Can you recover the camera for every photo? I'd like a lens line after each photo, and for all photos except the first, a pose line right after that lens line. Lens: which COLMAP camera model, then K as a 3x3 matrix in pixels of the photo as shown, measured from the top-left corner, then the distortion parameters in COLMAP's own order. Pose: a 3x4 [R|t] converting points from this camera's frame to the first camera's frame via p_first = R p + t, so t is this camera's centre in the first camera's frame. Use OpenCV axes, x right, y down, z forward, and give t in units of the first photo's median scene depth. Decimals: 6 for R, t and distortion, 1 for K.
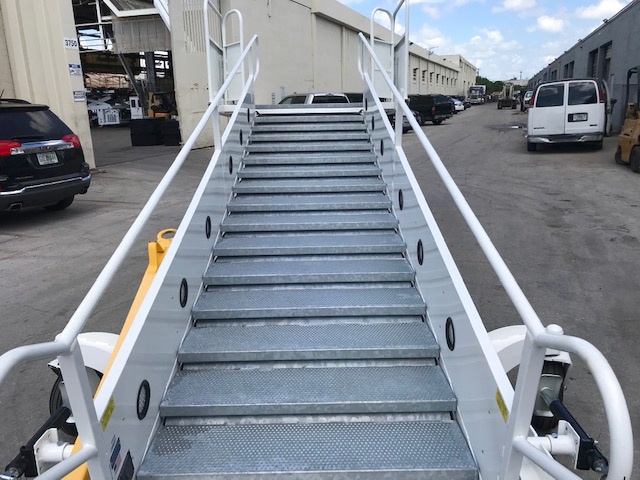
lens RADIAL K [[530.9, 0, 322.9], [0, 530.9, 239.2], [0, 0, 1]] dist [0.001369, -0.000314]
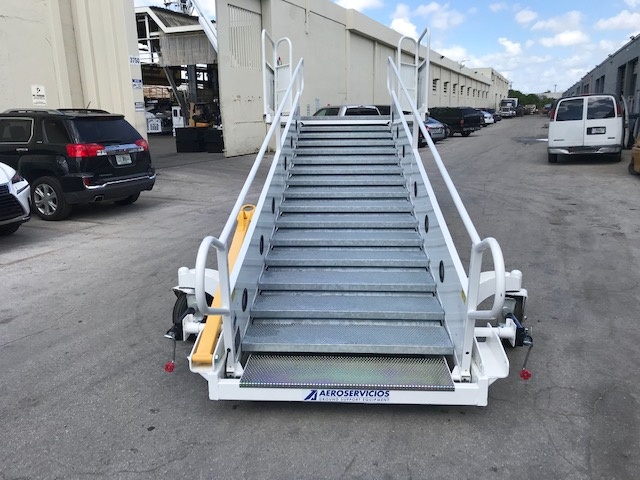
lens RADIAL K [[530.9, 0, 322.9], [0, 530.9, 239.2], [0, 0, 1]] dist [0.001369, -0.000314]
pose [[0.998331, 0.022218, -0.053309, -0.005533], [-0.023258, 0.999550, -0.018970, 0.041035], [0.052864, 0.020178, 0.998398, -0.170122]]
